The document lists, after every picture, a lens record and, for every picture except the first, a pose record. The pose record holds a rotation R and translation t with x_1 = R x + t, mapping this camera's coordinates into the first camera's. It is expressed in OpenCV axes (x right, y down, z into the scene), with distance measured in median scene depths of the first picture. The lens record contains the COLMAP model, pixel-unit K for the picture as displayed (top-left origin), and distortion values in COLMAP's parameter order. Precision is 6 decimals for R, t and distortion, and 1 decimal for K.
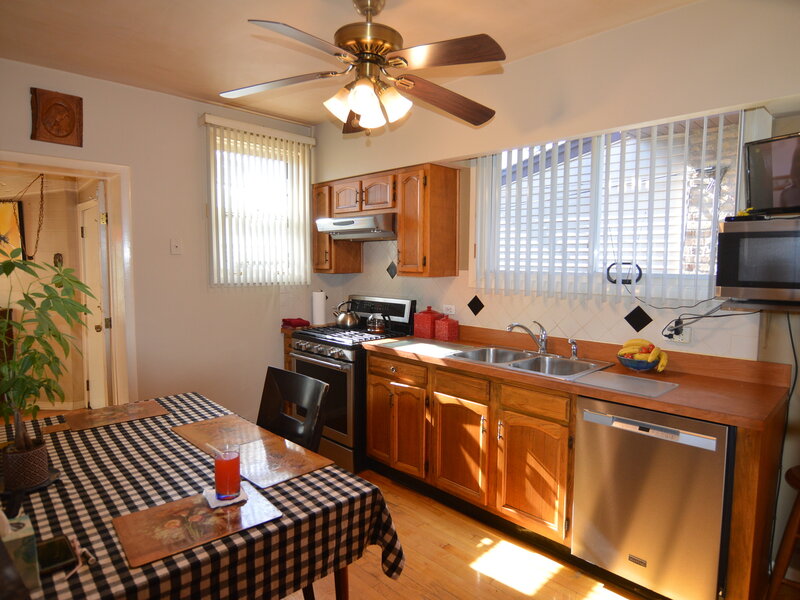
lens RADIAL K [[488.6, 0, 400.0], [0, 488.6, 300.0], [0, 0, 1]] dist [-0.003605, -0.005485]
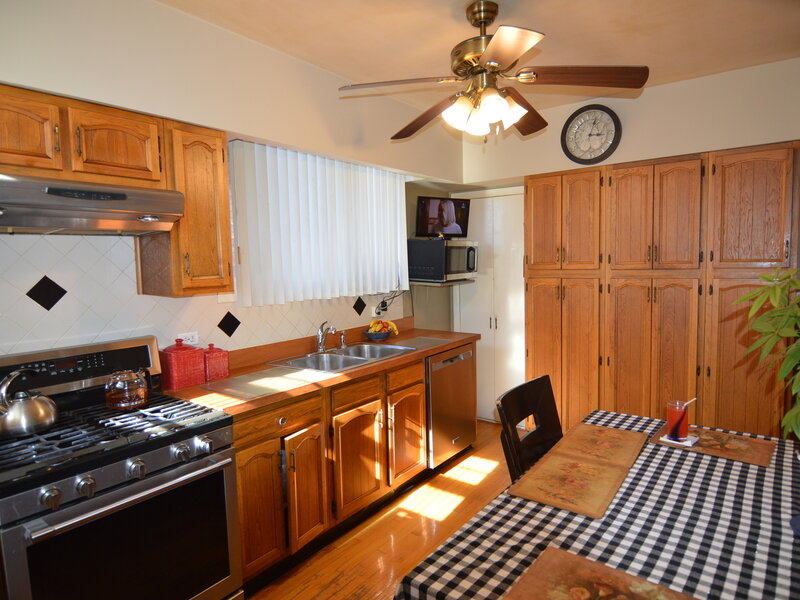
lens RADIAL K [[488.6, 0, 400.0], [0, 488.6, 300.0], [0, 0, 1]] dist [-0.003605, -0.005485]
pose [[-0.160517, -0.082646, 0.983567, -0.850899], [0.103348, 0.989604, 0.100020, -0.099936], [-0.981608, 0.117704, -0.150307, 1.076279]]
